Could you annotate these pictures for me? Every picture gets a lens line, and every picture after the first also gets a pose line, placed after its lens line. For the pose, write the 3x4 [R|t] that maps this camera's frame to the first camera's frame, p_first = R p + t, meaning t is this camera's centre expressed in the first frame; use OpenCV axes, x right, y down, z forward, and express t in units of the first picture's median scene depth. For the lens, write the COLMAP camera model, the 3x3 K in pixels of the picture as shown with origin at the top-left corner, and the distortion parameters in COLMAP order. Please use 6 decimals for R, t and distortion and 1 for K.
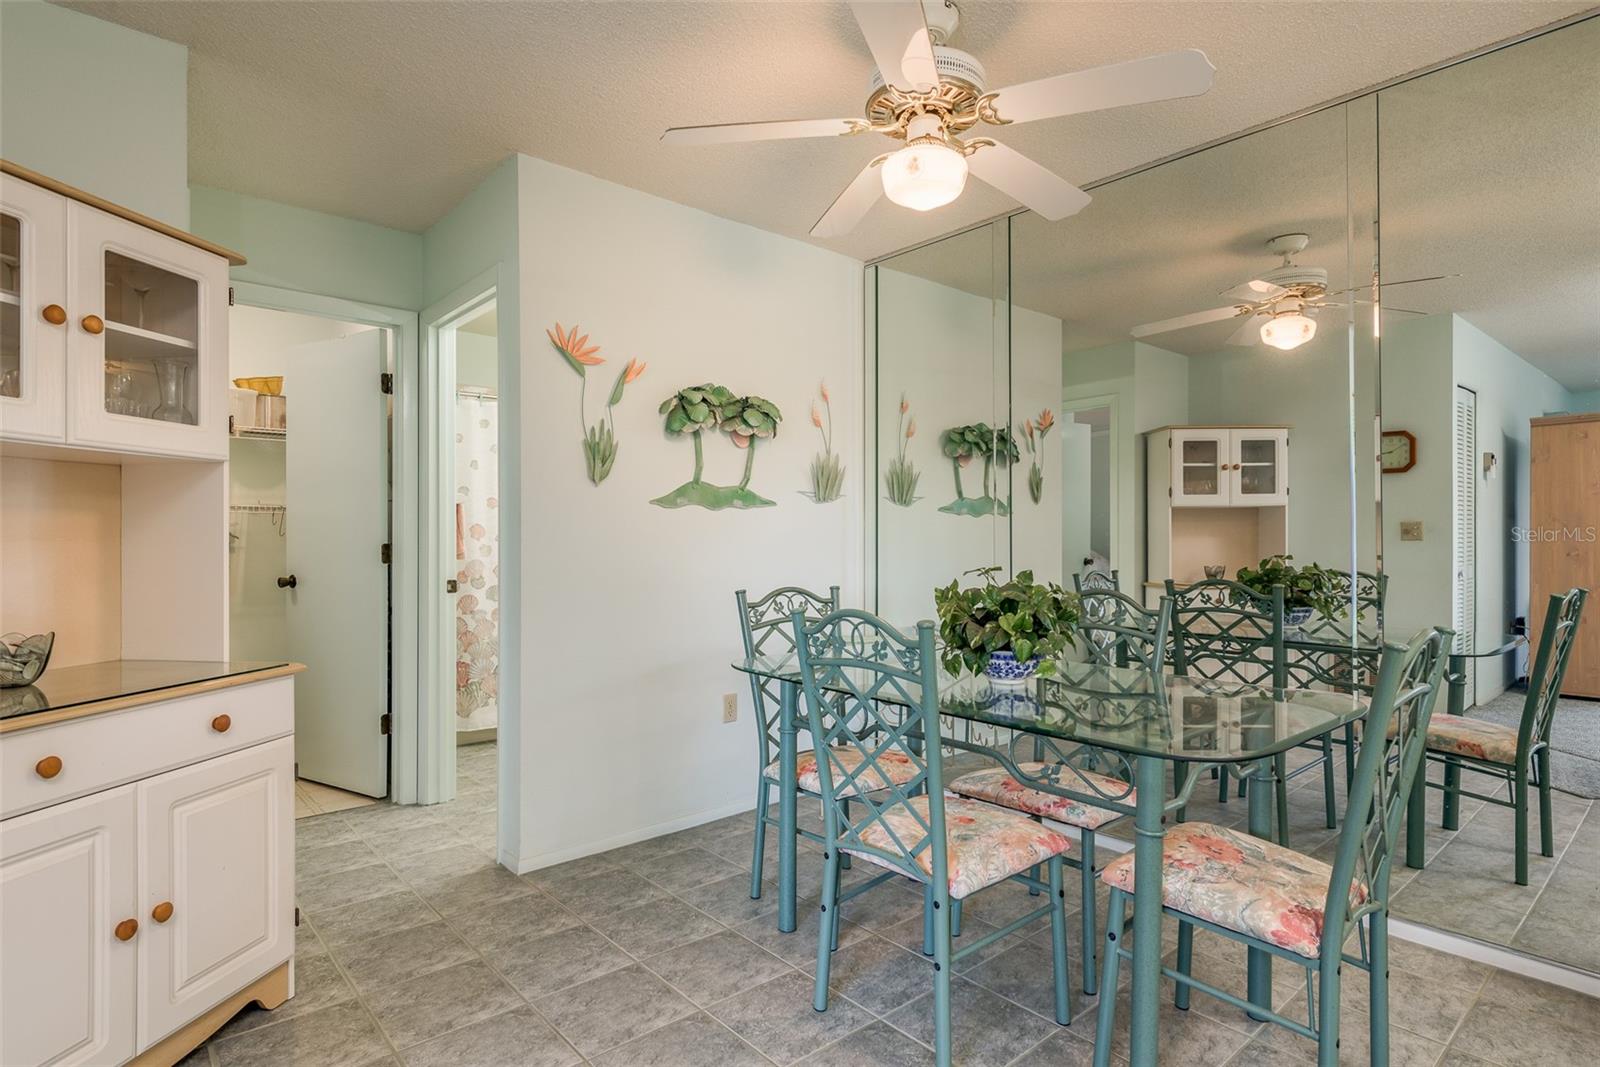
lens RADIAL K [[814.2, 0, 799.1], [0, 814.2, 533.7], [0, 0, 1]] dist [0.003158, -0.001473]
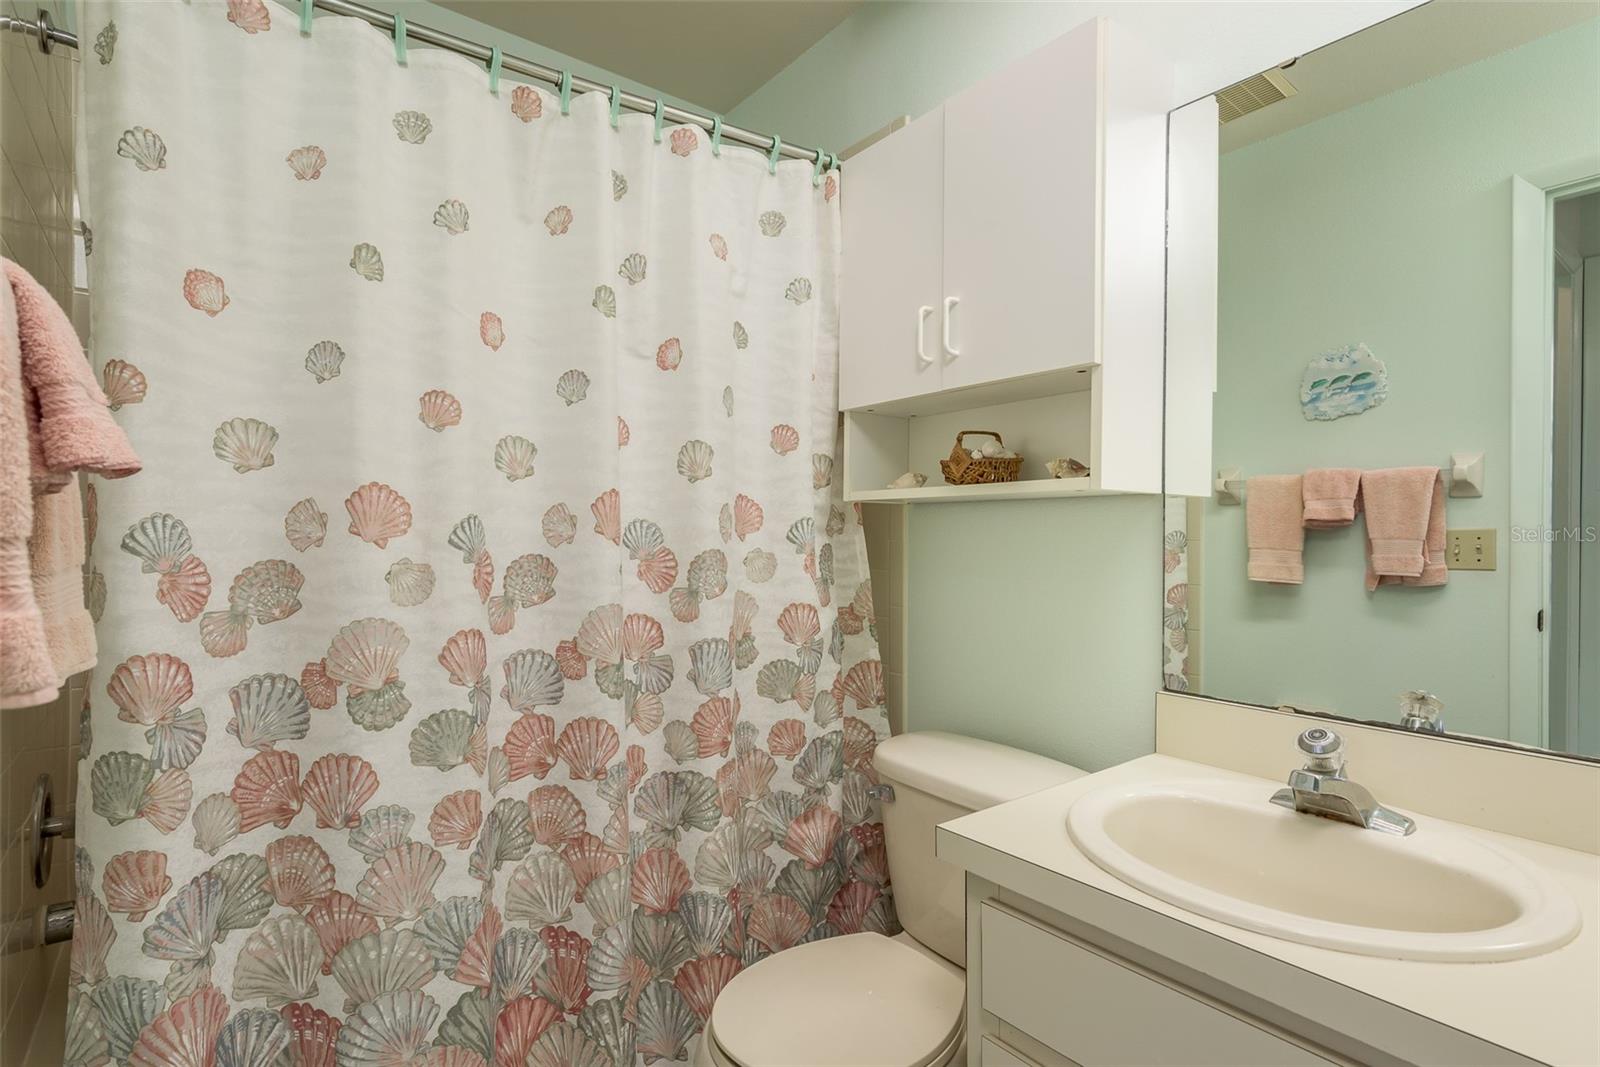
lens RADIAL K [[795.3, 0, 800.7], [0, 795.3, 539.5], [0, 0, 1]] dist [0.019319, -0.000088]
pose [[0.496810, -0.000128, -0.867859, -0.101095], [0.000763, 1.000000, 0.000289, 0.006824], [0.867859, -0.000806, 0.496810, 0.922189]]
